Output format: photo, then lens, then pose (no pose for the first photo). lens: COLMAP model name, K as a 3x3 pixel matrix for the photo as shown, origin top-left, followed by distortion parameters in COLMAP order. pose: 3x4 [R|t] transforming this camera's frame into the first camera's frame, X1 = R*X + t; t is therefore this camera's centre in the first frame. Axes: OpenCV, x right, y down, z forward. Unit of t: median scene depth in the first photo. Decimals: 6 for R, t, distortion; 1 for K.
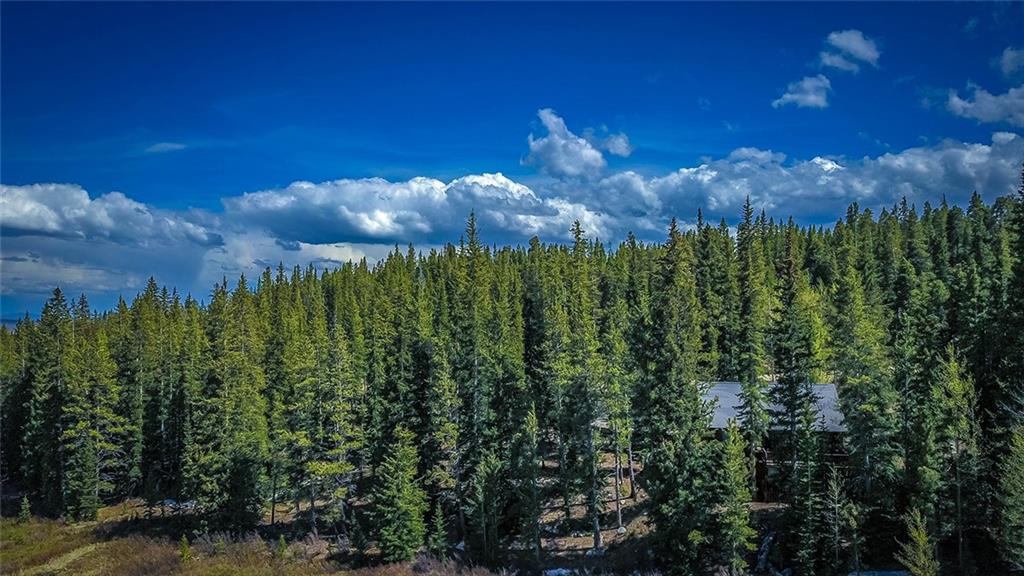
lens RADIAL K [[782.7, 0, 513.2], [0, 782.7, 293.7], [0, 0, 1]] dist [0.009508, -0.008852]
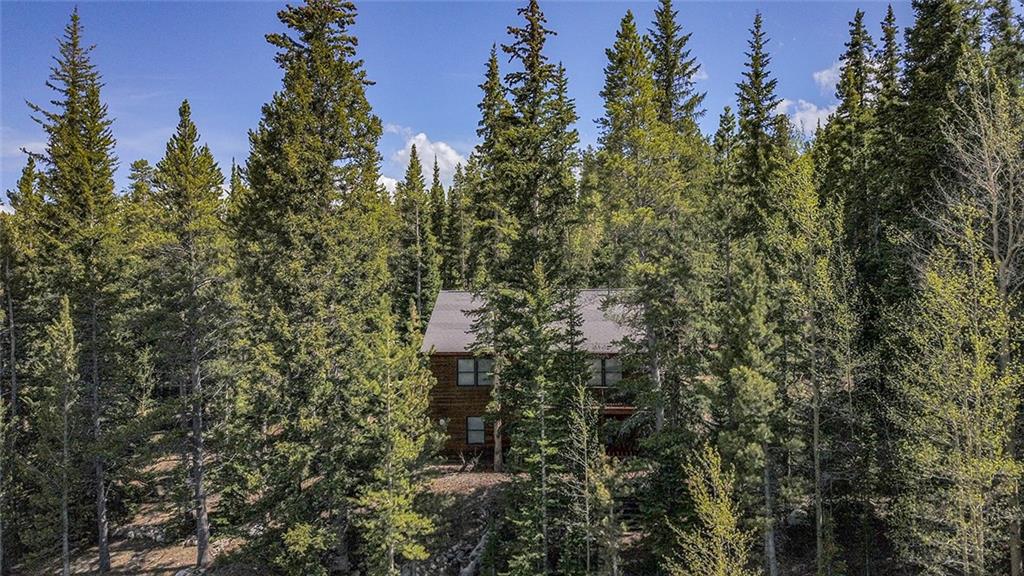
lens RADIAL K [[782.7, 0, 509.0], [0, 782.7, 311.5], [0, 0, 1]] dist [0.009508, -0.008852]
pose [[0.993989, -0.007906, 0.109196, 0.327214], [0.006508, 0.999892, 0.013153, 0.176506], [-0.109289, -0.012363, 0.993933, 0.539501]]
